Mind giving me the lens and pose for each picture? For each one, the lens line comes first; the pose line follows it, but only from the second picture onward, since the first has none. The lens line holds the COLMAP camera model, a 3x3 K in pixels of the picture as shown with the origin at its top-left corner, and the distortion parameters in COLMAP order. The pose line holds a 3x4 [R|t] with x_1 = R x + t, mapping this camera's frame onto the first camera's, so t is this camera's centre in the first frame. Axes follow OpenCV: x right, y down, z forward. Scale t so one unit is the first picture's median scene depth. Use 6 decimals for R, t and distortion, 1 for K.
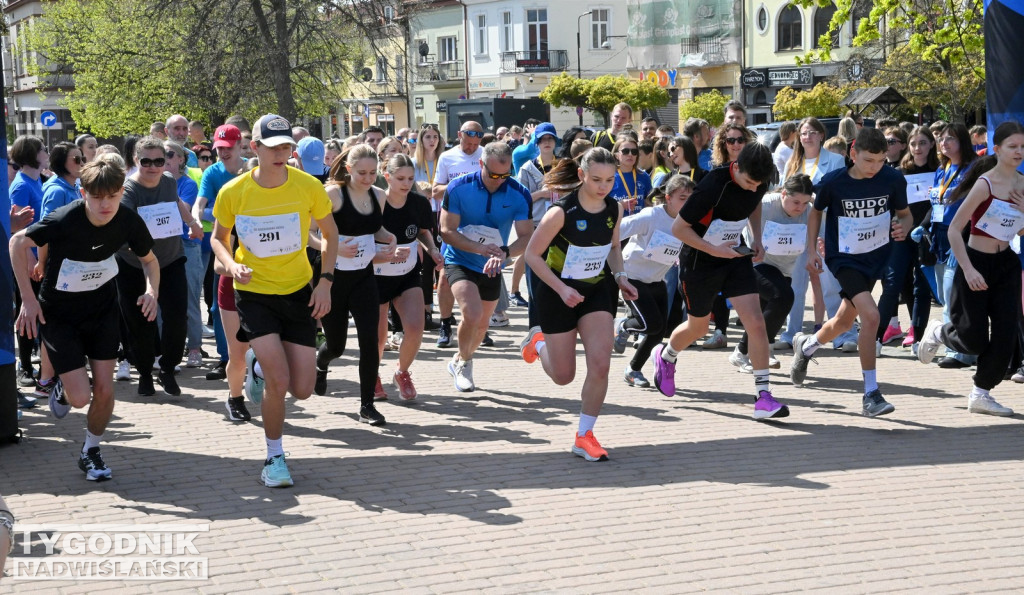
lens RADIAL K [[3008.9, 0, 485.7], [0, 3008.9, 327.8], [0, 0, 1]] dist [0.619668, 0.813823]
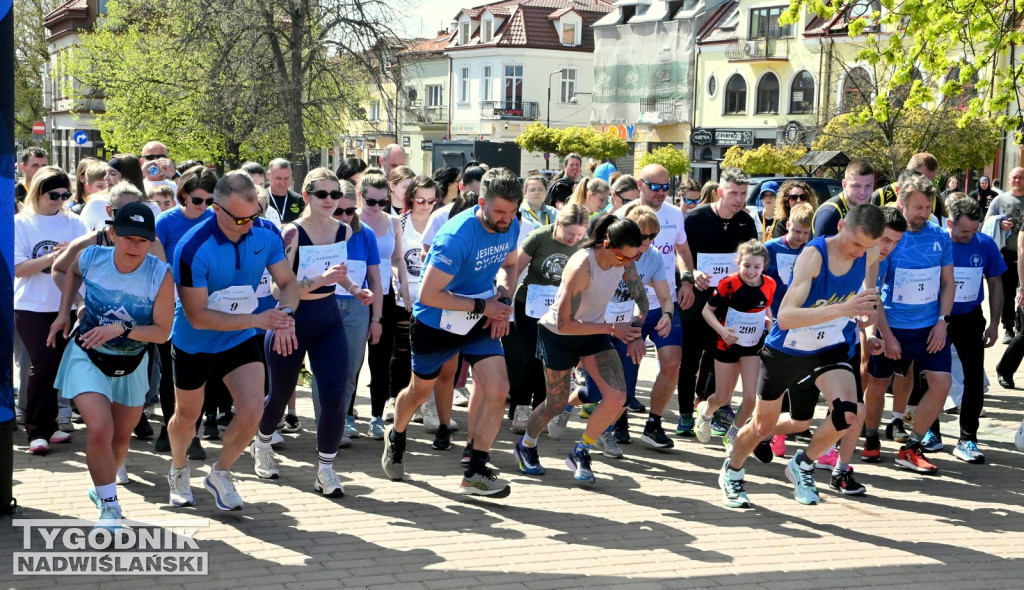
lens RADIAL K [[2182.3, 0, 511.7], [0, 2182.3, 383.6], [0, 0, 1]] dist [0.214595, 0.154972]
pose [[0.997386, 0.050210, 0.051972, -0.021841], [-0.051903, 0.998147, 0.031756, -0.011596], [-0.050281, -0.034370, 0.998144, 0.173277]]
